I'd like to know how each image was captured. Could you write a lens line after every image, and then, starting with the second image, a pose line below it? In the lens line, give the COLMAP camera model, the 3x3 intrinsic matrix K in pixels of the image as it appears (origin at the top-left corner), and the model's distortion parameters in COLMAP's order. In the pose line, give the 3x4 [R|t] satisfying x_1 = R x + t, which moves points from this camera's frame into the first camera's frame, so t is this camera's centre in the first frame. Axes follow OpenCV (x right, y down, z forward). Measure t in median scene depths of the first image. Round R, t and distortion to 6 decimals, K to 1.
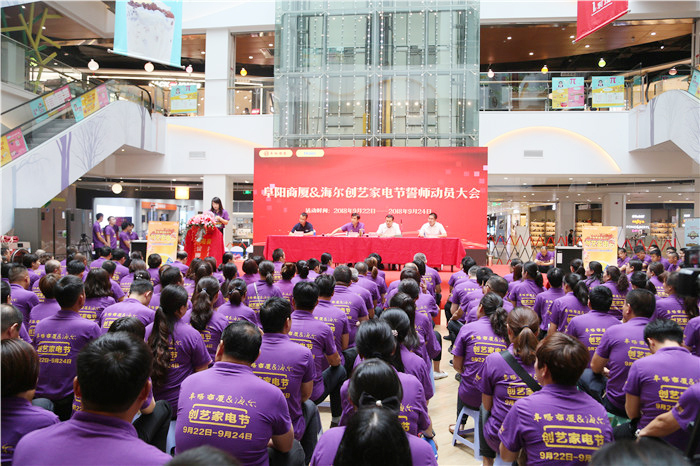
lens RADIAL K [[533.5, 0, 348.4], [0, 533.5, 219.6], [0, 0, 1]] dist [0.064422, 0.003987]
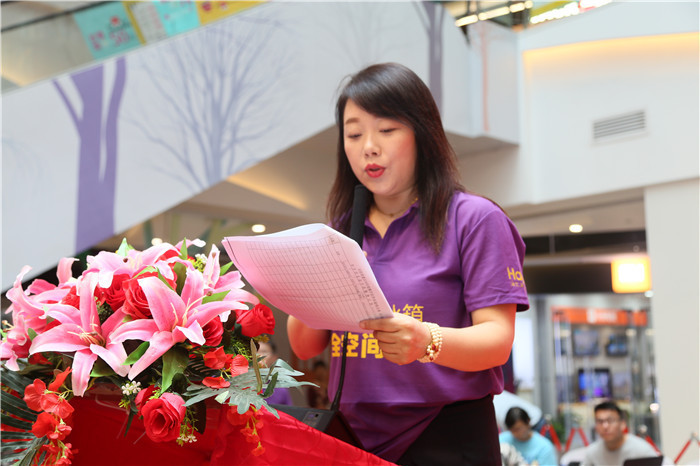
lens RADIAL K [[768.1, 0, 350.0], [0, 768.1, 233.0], [0, 0, 1]] dist [0.005070, 0.003035]
pose [[0.731062, -0.130669, -0.669682, -0.170089], [0.028113, 0.986426, -0.161782, 0.007409], [0.681731, 0.099446, 0.724812, 0.912278]]
